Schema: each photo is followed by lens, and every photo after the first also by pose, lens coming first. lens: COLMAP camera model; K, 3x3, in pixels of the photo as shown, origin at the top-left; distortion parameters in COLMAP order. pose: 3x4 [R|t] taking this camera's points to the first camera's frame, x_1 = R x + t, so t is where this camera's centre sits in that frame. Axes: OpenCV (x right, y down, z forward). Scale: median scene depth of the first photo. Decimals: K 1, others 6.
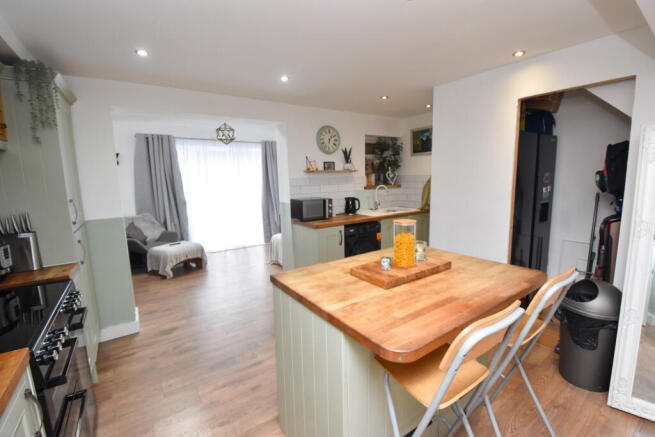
lens RADIAL K [[287.1, 0, 328.6], [0, 287.1, 219.5], [0, 0, 1]] dist [-0.000338, -0.017644]
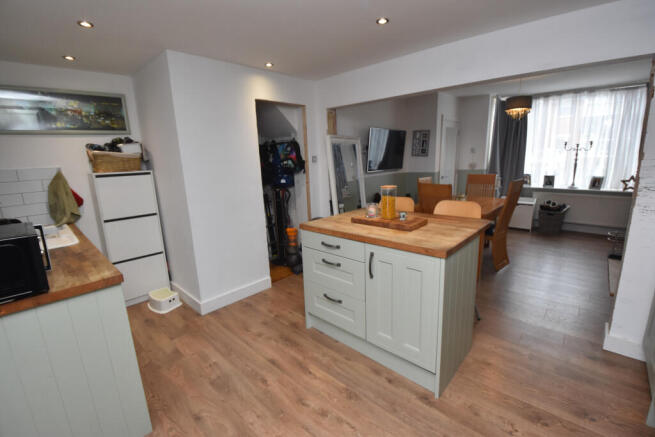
lens RADIAL K [[287.1, 0, 328.6], [0, 287.1, 219.5], [0, 0, 1]] dist [-0.000338, -0.017644]
pose [[-0.198276, -0.170401, 0.965220, -0.815805], [0.174111, 0.962986, 0.205773, -0.141331], [-0.964558, 0.208855, -0.161269, 1.179453]]
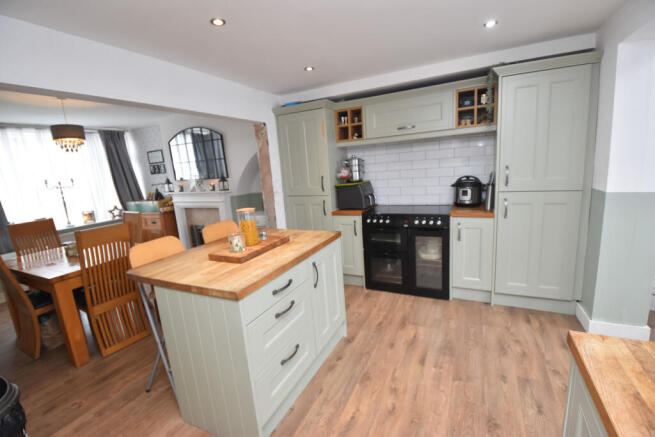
lens RADIAL K [[287.1, 0, 328.6], [0, 287.1, 219.5], [0, 0, 1]] dist [-0.000338, -0.017644]
pose [[-0.873918, 0.176574, -0.452868, 0.401311], [0.030303, 0.949665, 0.311798, -0.260473], [0.485129, 0.258762, -0.835280, 1.709443]]
